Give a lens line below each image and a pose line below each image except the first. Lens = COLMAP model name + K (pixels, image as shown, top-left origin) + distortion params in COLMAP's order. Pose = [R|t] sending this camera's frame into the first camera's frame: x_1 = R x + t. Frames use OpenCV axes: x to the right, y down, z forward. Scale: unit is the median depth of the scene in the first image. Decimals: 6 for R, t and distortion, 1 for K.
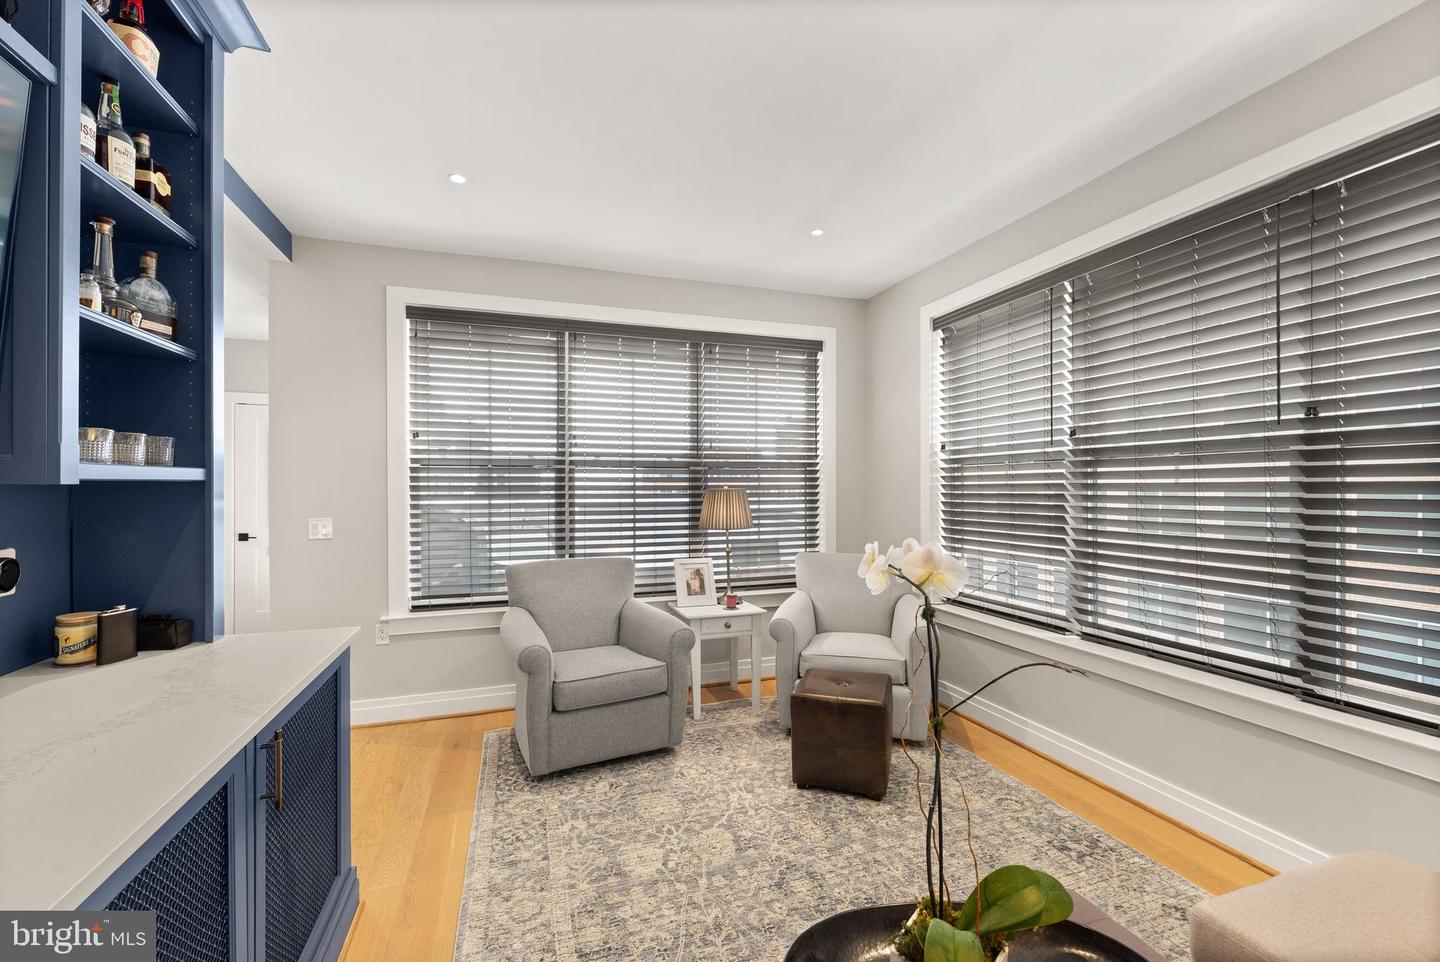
lens RADIAL K [[599.6, 0, 723.0], [0, 599.6, 487.9], [0, 0, 1]] dist [0.000149, -0.000231]
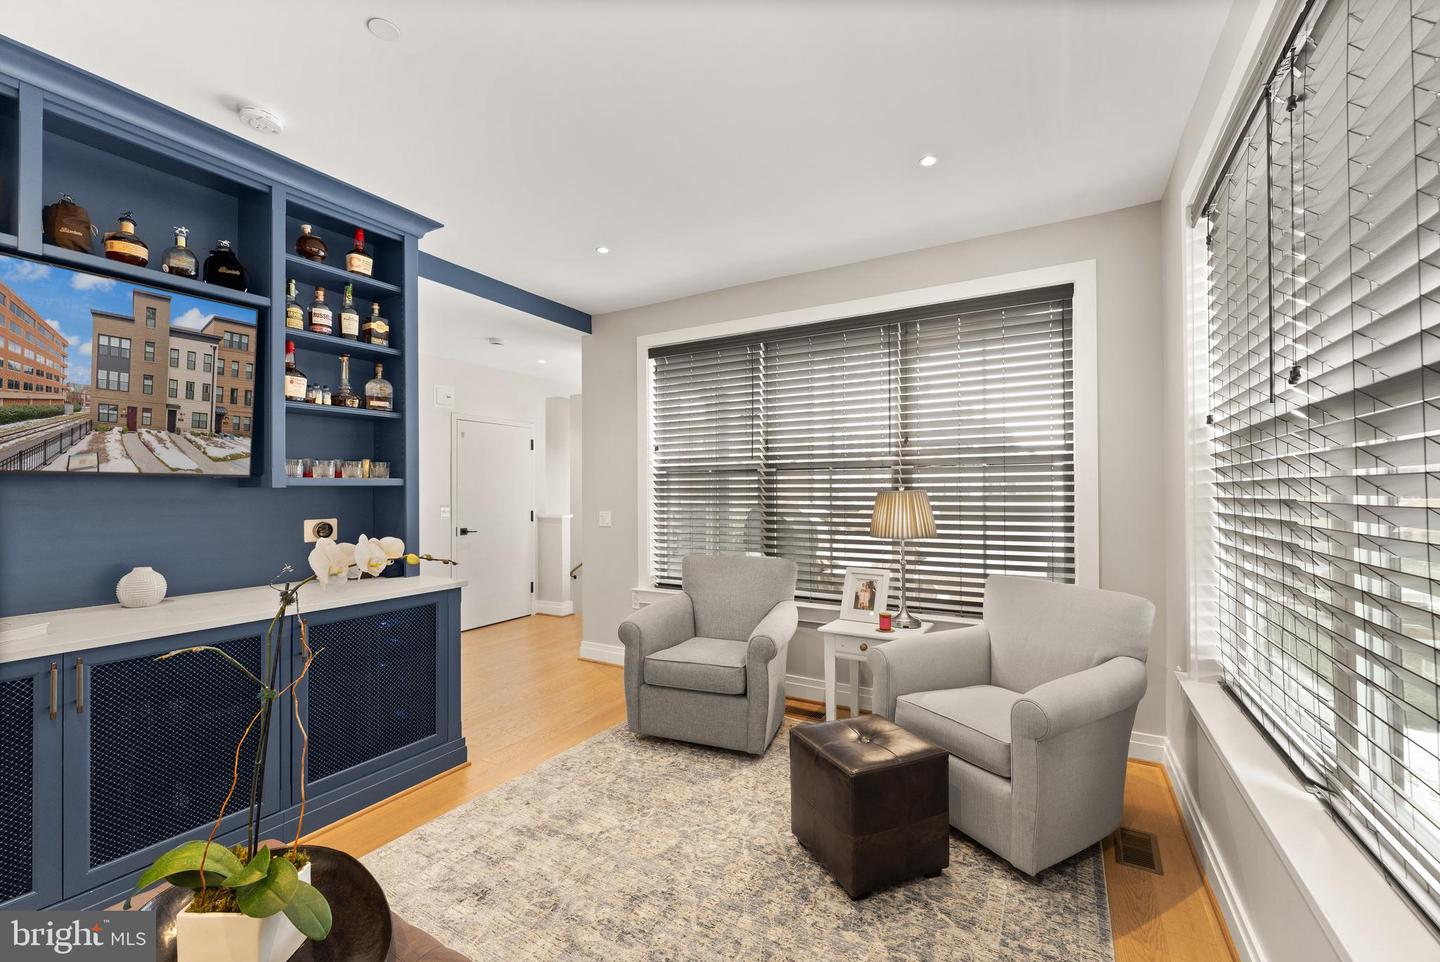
lens RADIAL K [[599.6, 0, 723.0], [0, 599.6, 487.9], [0, 0, 1]] dist [0.000149, -0.000231]
pose [[0.647722, -0.004425, -0.761864, 0.584377], [0.000675, 0.999986, -0.005235, 0.002286], [0.761876, 0.002877, 0.647716, 0.302151]]
